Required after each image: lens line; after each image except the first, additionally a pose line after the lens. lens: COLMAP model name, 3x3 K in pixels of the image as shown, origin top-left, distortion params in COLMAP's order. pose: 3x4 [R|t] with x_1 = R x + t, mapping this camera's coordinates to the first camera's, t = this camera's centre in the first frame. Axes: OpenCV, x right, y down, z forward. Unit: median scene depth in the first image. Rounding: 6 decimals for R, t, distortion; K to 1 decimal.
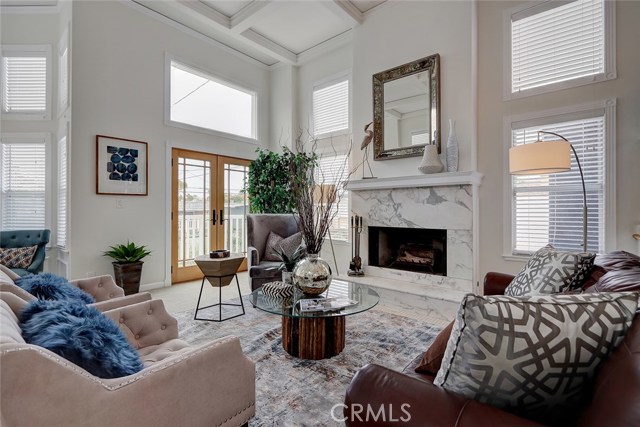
lens RADIAL K [[297.9, 0, 315.3], [0, 297.9, 207.5], [0, 0, 1]] dist [0.012388, -0.004864]
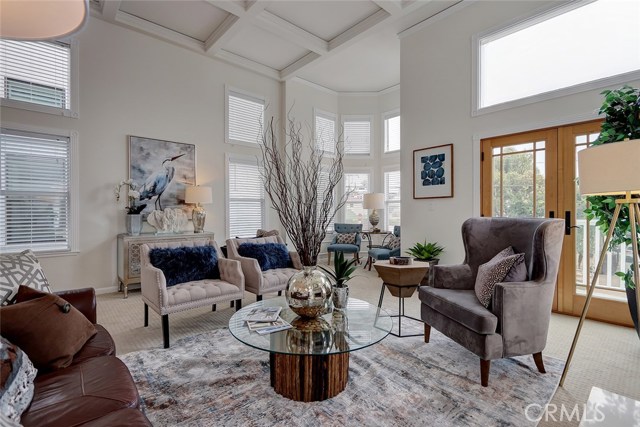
lens RADIAL K [[297.9, 0, 318.1], [0, 297.9, 217.8], [0, 0, 1]] dist [0.012388, -0.004864]
pose [[-0.130426, 0.022058, -0.991213, 0.507487], [0.013849, 0.999695, 0.020425, 0.002137], [0.991361, -0.011063, -0.130692, 0.725500]]
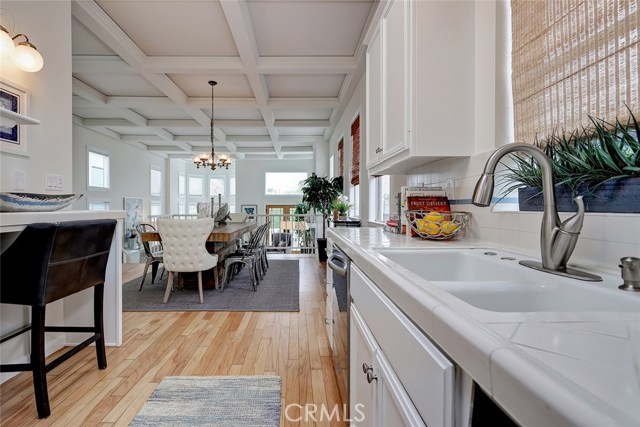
lens RADIAL K [[297.9, 0, 317.9], [0, 297.9, 212.7], [0, 0, 1]] dist [0.012388, -0.004864]
pose [[0.702901, 0.026506, -0.710794, 1.934278], [-0.003557, 0.999424, 0.033752, -0.252921], [0.711279, -0.021196, 0.702590, -0.591356]]
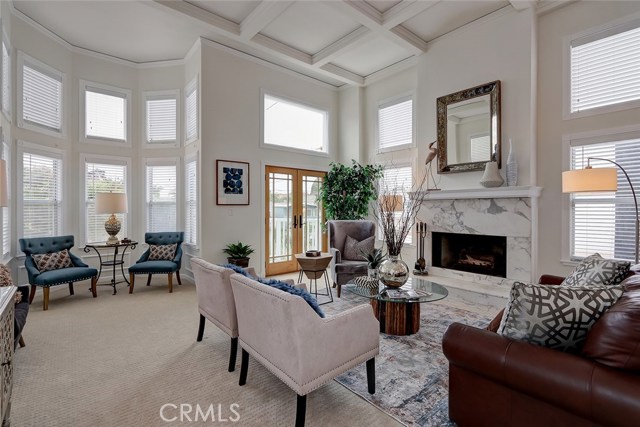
lens RADIAL K [[297.9, 0, 321.3], [0, 297.9, 207.8], [0, 0, 1]] dist [0.012388, -0.004864]
pose [[0.989676, 0.002339, -0.143304, -0.086397], [-0.001670, 0.999987, 0.004785, -0.037000], [0.143313, -0.004496, 0.989667, -0.208284]]
